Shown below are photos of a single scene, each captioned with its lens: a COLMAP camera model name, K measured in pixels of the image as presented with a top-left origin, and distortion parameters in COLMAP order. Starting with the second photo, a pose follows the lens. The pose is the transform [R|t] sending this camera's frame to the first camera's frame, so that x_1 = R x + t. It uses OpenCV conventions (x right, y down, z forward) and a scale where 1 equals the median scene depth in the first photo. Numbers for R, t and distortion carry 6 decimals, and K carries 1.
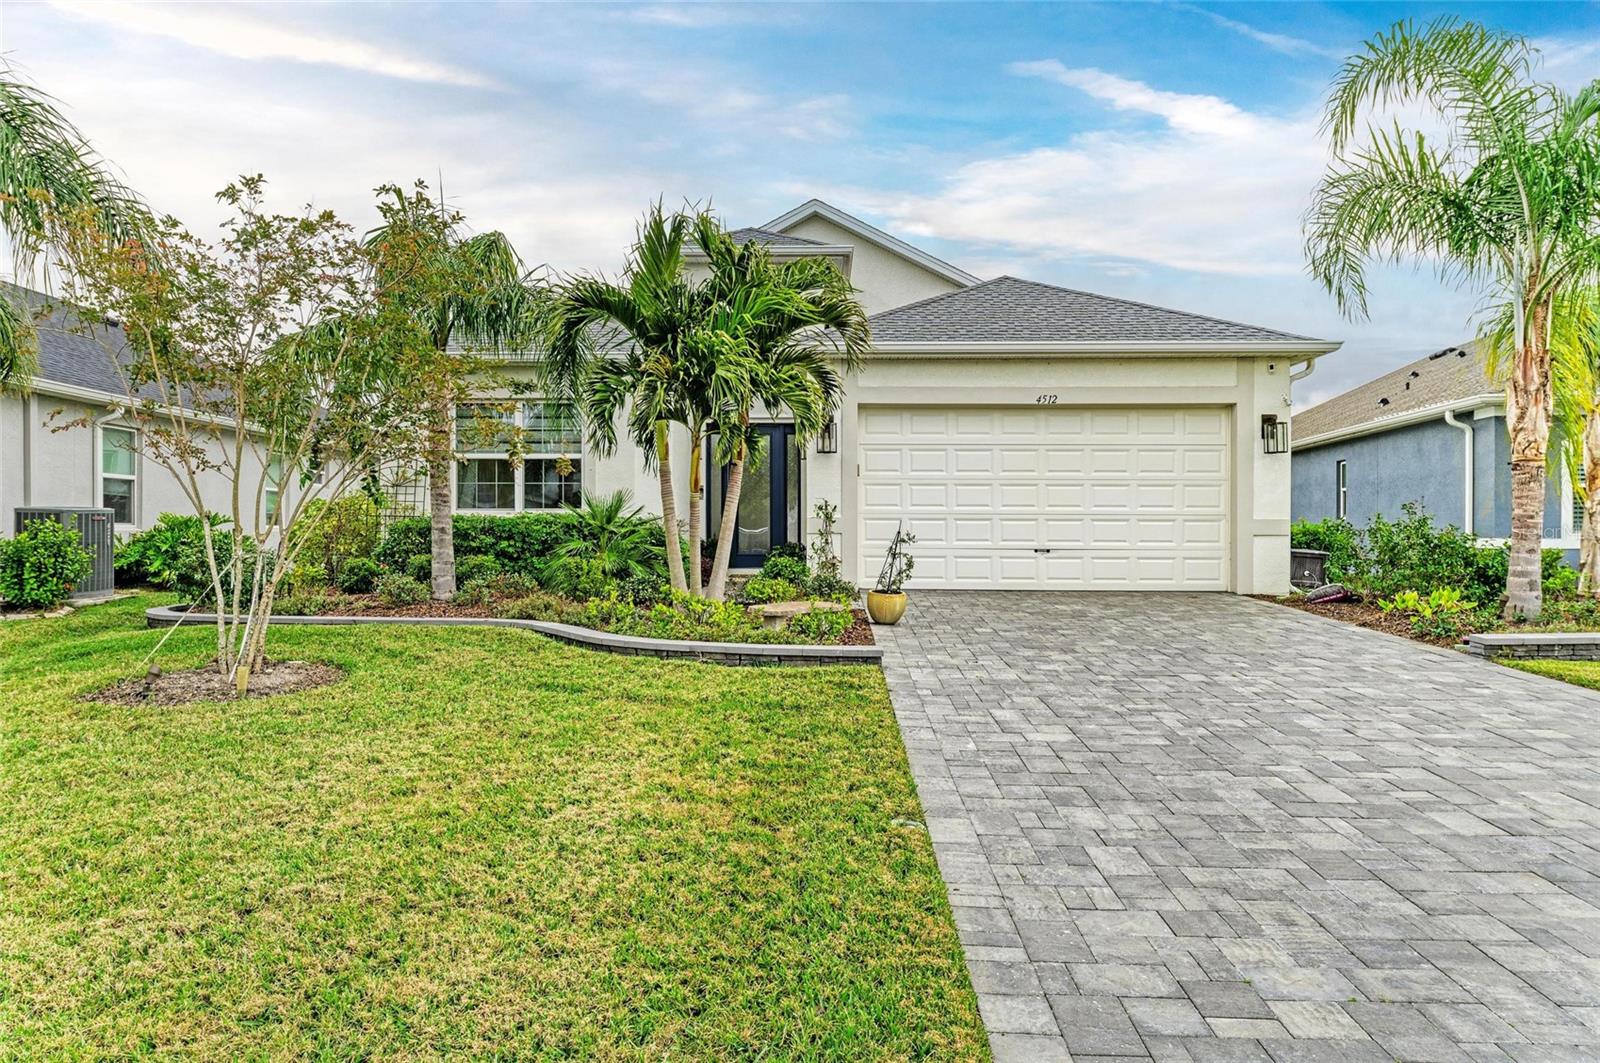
lens RADIAL K [[1028.4, 0, 800.0], [0, 1028.4, 531.5], [0, 0, 1]] dist [0.023573, -0.002885]
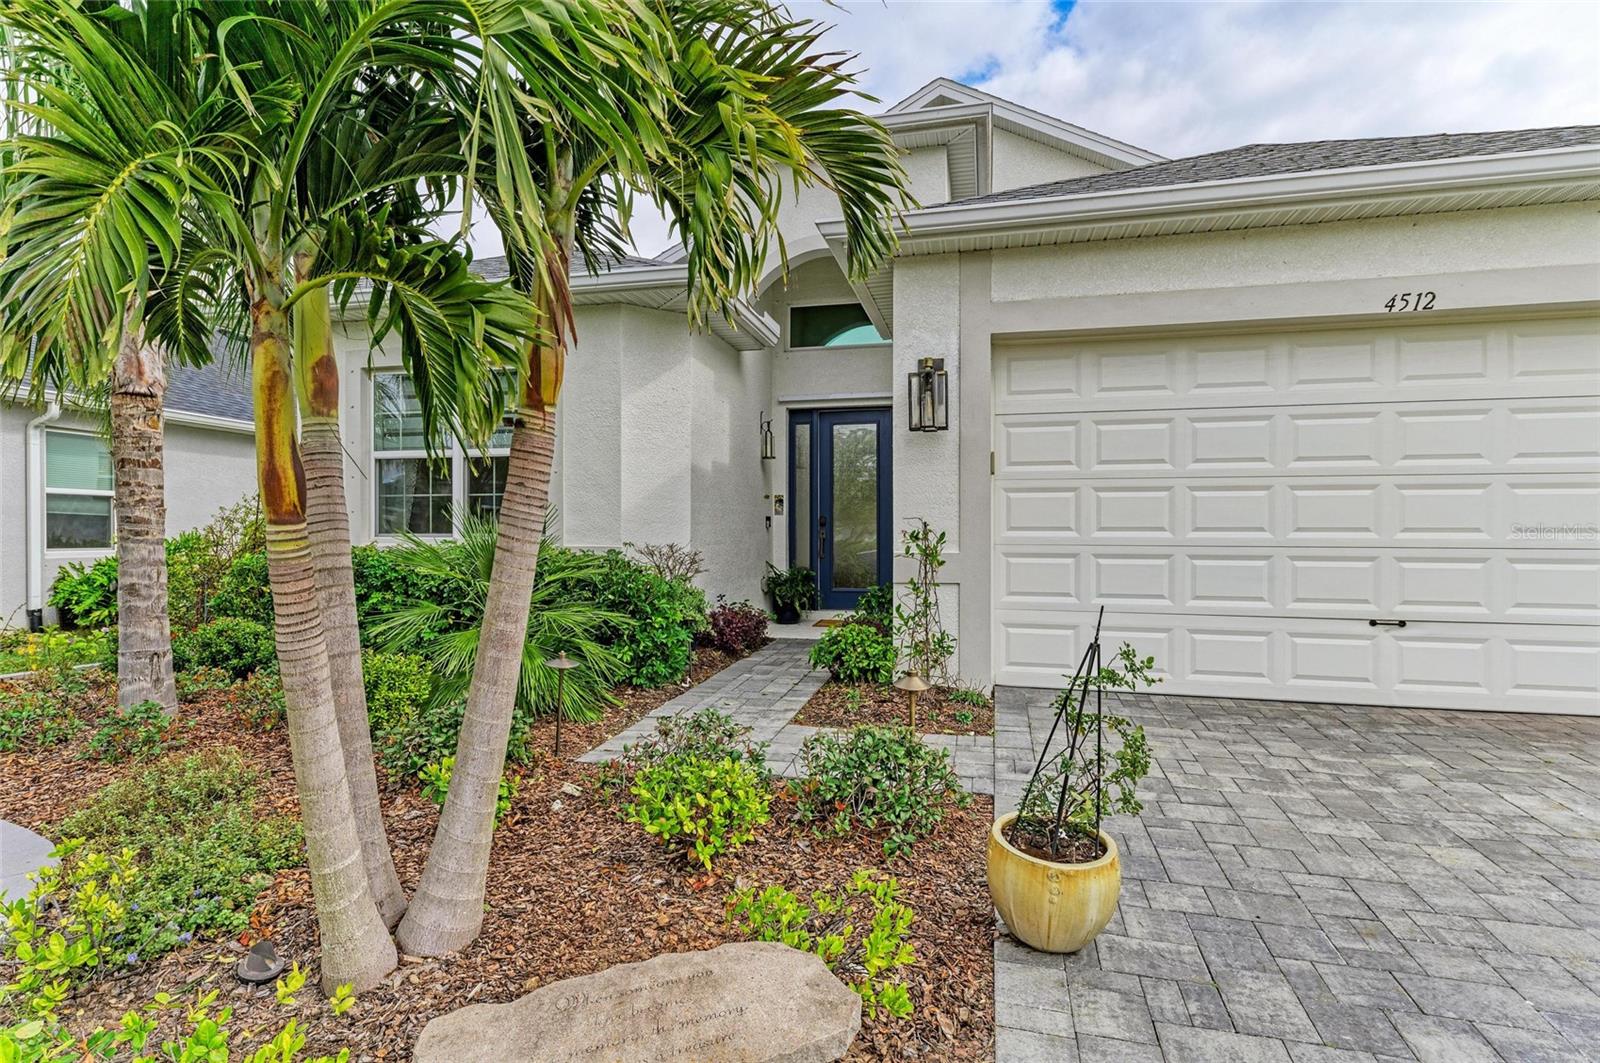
lens RADIAL K [[811.8, 0, 800.0], [0, 811.8, 531.5], [0, 0, 1]] dist [0.022708, 0.000204]
pose [[0.977831, -0.001403, -0.209392, 0.048182], [0.001404, 0.999999, -0.000143, -0.025141], [0.209392, -0.000155, 0.977832, 0.581066]]
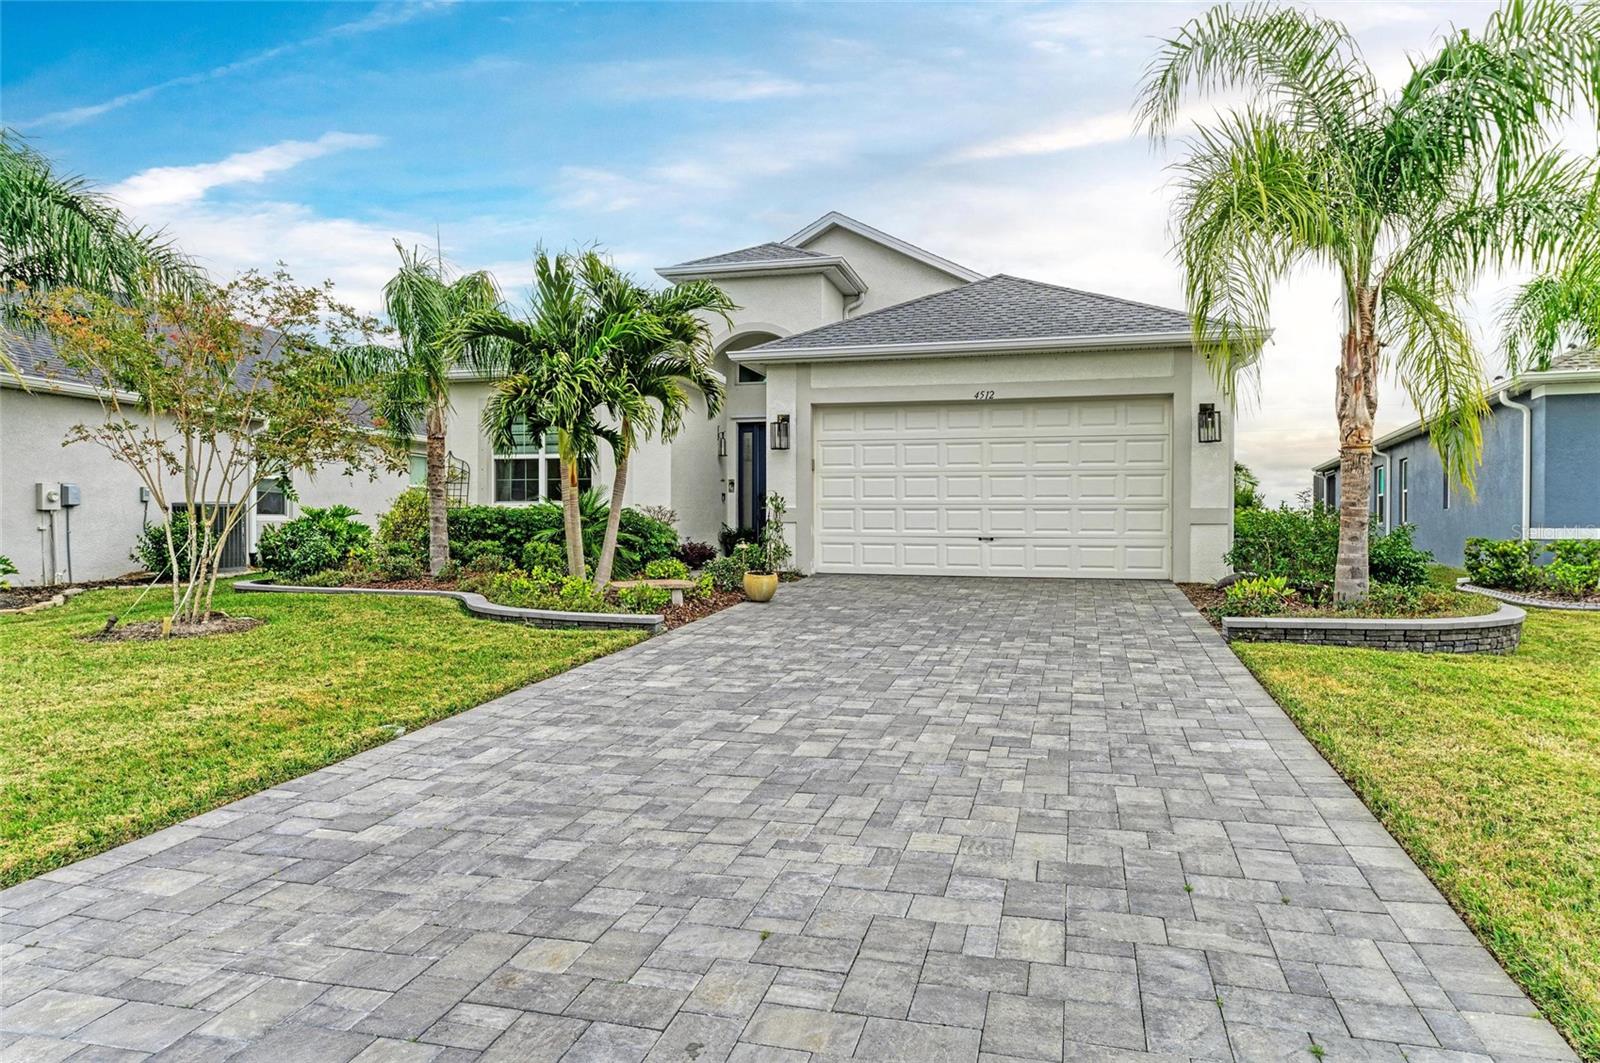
lens RADIAL K [[1028.4, 0, 800.0], [0, 1028.4, 531.5], [0, 0, 1]] dist [0.023573, -0.002885]
pose [[0.970754, 0.002146, -0.240067, 0.310363], [-0.000523, 0.999977, 0.006824, 0.004082], [0.240076, -0.006499, 0.970732, -0.066518]]
